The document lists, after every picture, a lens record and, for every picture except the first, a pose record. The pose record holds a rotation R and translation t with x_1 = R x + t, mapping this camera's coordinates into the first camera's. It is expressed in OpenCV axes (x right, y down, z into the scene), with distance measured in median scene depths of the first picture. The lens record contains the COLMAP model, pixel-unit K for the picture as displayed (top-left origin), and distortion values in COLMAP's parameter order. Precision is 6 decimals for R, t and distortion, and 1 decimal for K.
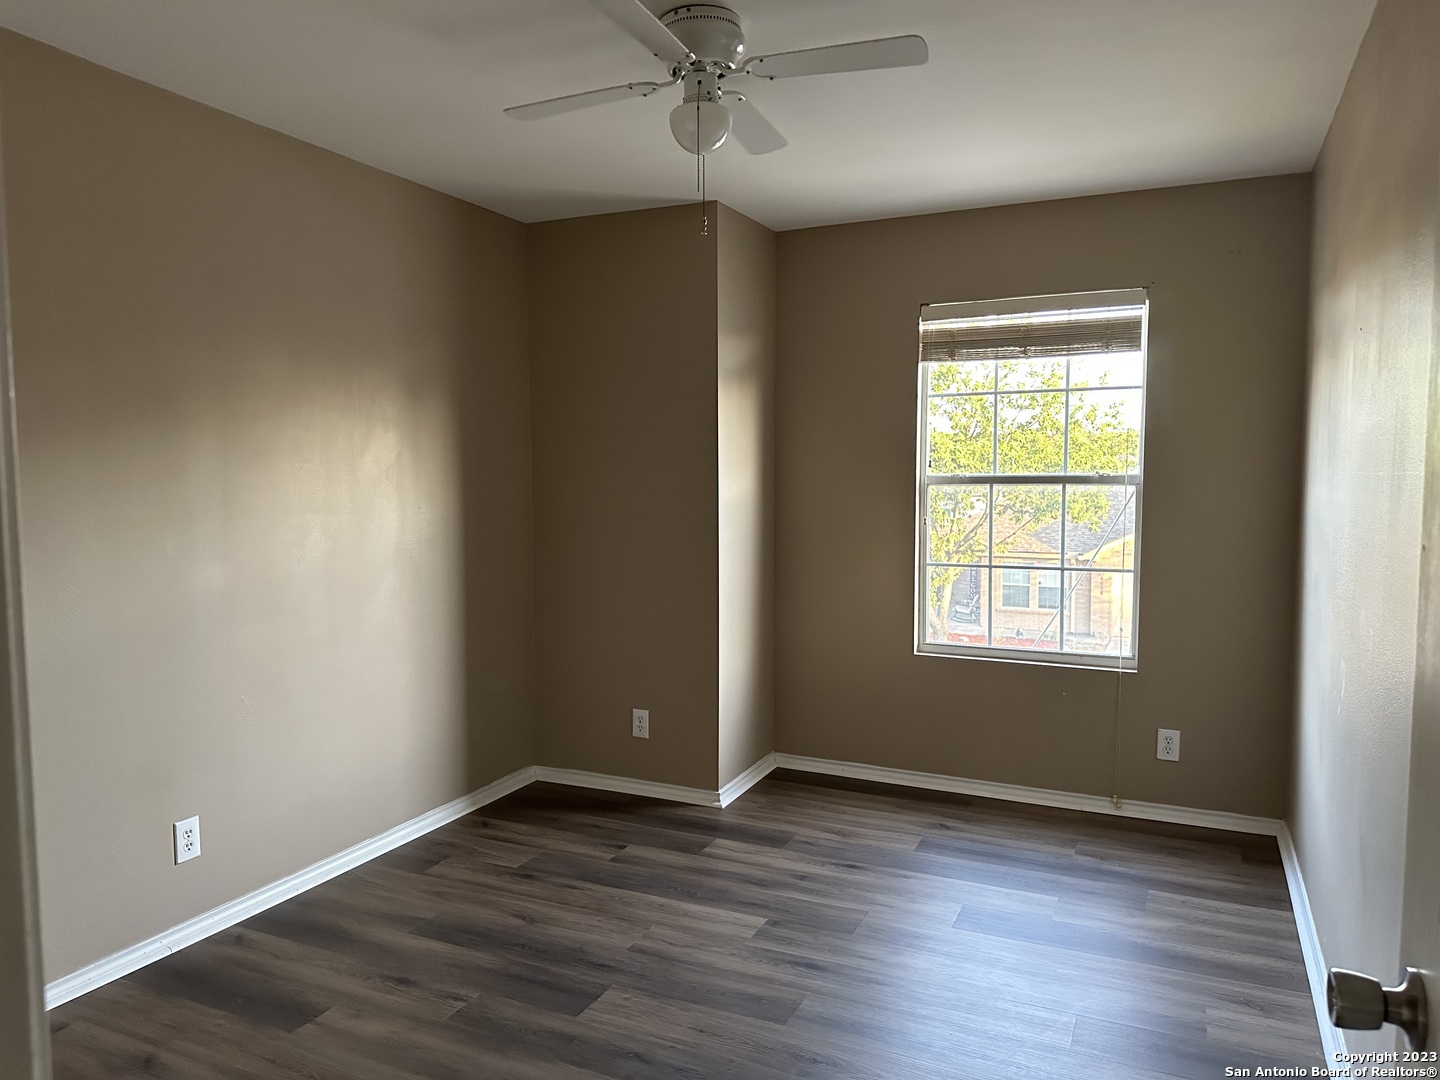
lens RADIAL K [[997.9, 0, 720.9], [0, 997.9, 536.6], [0, 0, 1]] dist [0.067698, -0.056595]
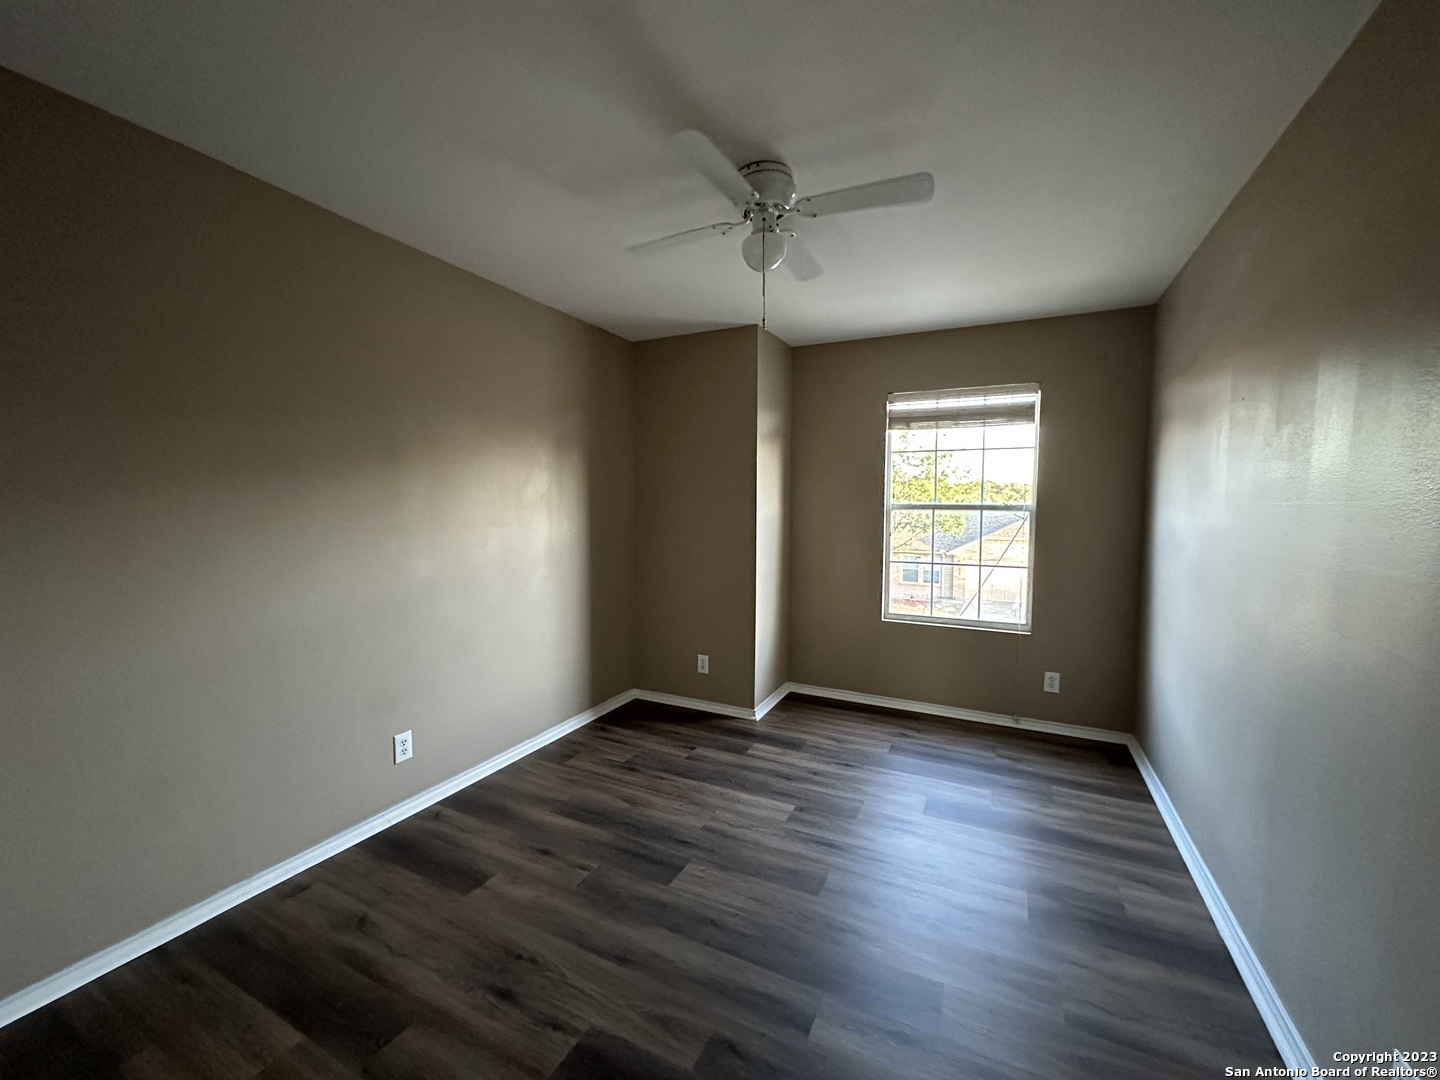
lens RADIAL K [[577.7, 0, 728.4], [0, 577.7, 532.1], [0, 0, 1]] dist [0.001104, -0.000083]
pose [[0.999808, 0.009201, -0.017327, -0.033759], [-0.009408, 0.999885, -0.011855, -0.005627], [0.017216, 0.012016, 0.999780, 0.132221]]
